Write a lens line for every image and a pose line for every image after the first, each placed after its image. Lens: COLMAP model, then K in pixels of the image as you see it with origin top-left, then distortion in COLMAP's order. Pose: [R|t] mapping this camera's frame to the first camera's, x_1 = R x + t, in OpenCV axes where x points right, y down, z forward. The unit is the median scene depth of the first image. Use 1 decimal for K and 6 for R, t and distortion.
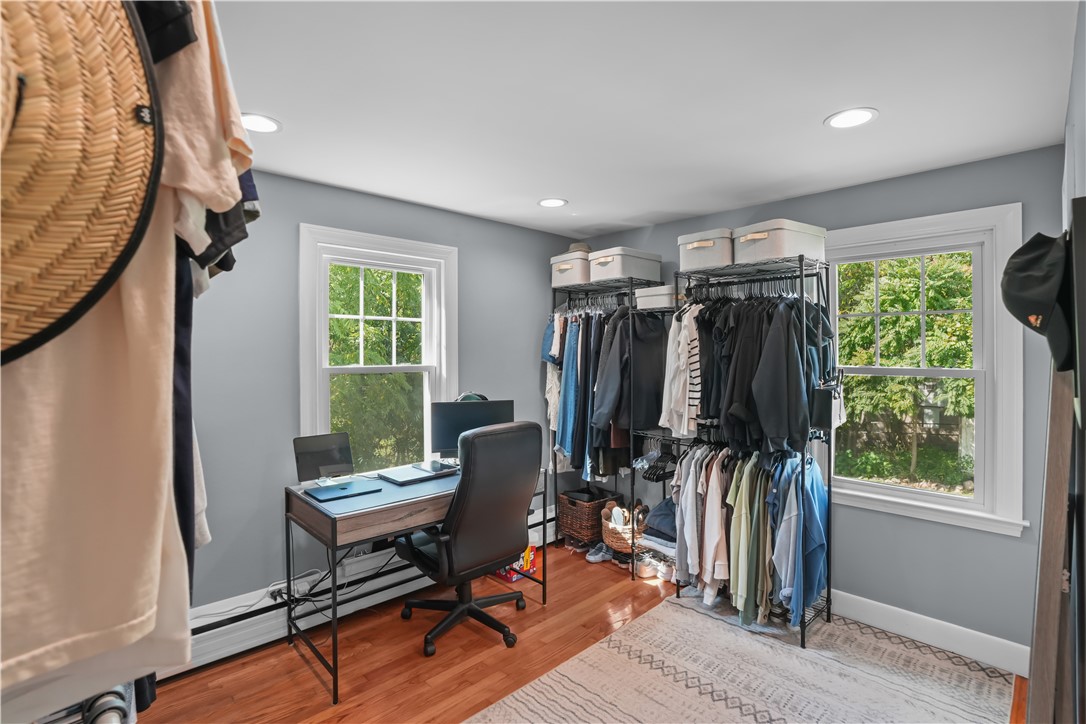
lens RADIAL K [[511.5, 0, 548.4], [0, 511.5, 344.2], [0, 0, 1]] dist [-0.002965, -0.000533]
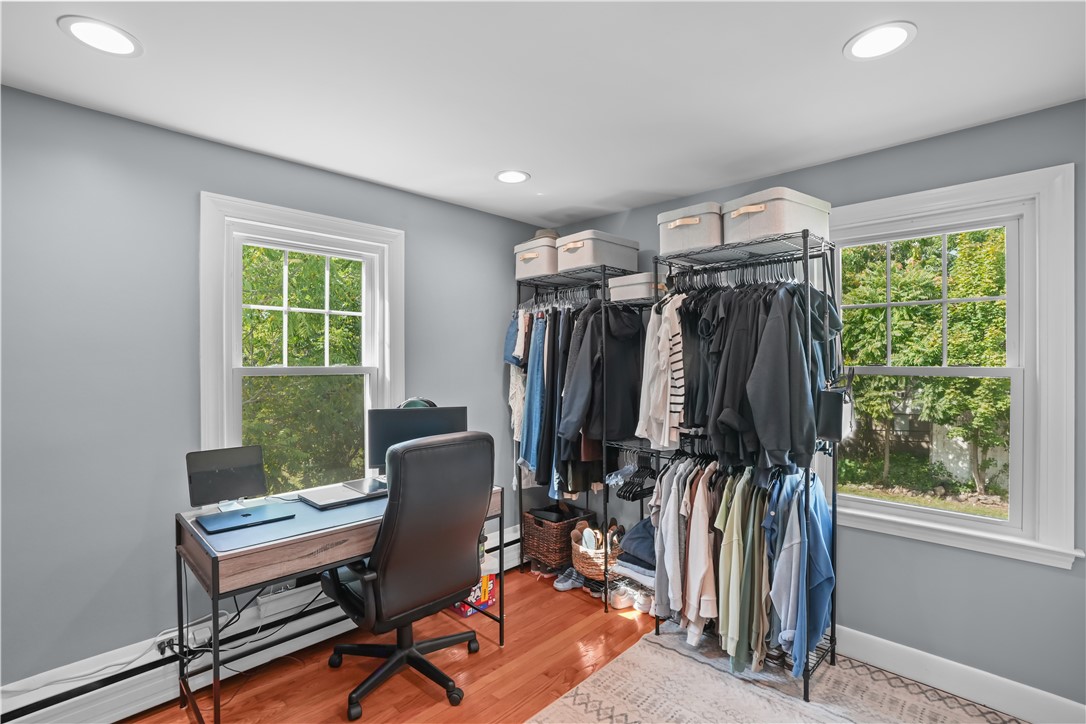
lens RADIAL K [[502.4, 0, 541.4], [0, 502.4, 357.8], [0, 0, 1]] dist [-0.002869, 0.000039]
pose [[0.999771, -0.001109, 0.021368, 0.043916], [0.000969, 0.999978, 0.006569, 0.024702], [-0.021375, -0.006547, 0.999750, 0.174512]]
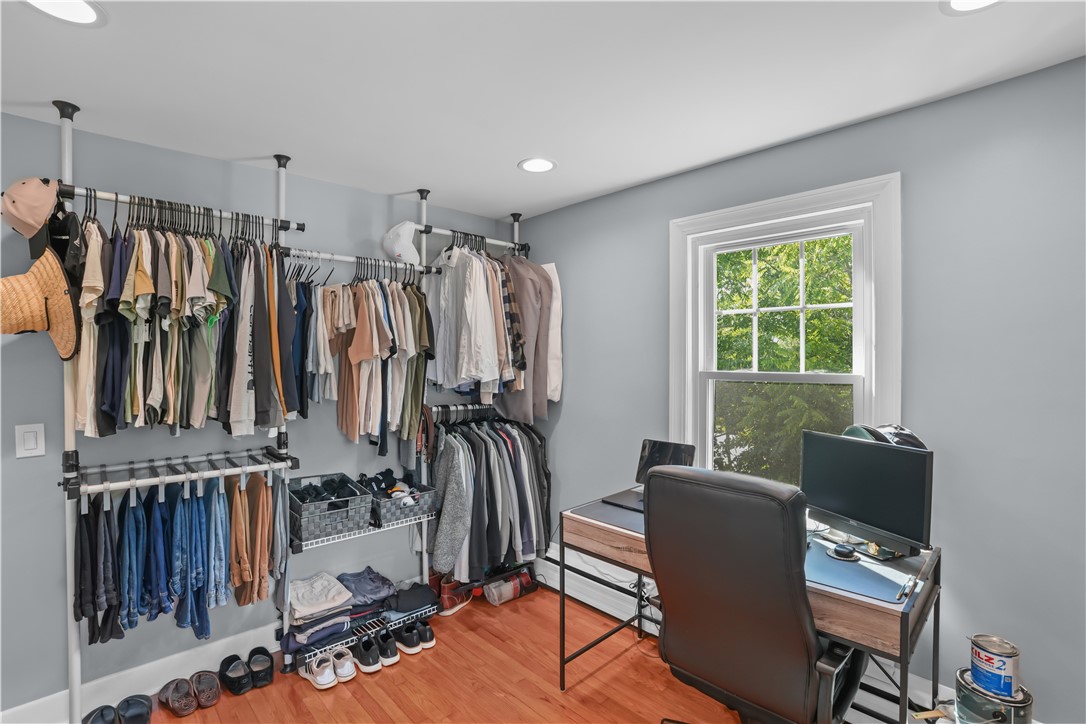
lens RADIAL K [[502.4, 0, 541.4], [0, 502.4, 357.8], [0, 0, 1]] dist [-0.002869, 0.000039]
pose [[0.000781, -0.000217, -1.000000, 0.451242], [0.000369, 1.000000, -0.000216, 0.022860], [1.000000, -0.000369, 0.000782, 0.720562]]
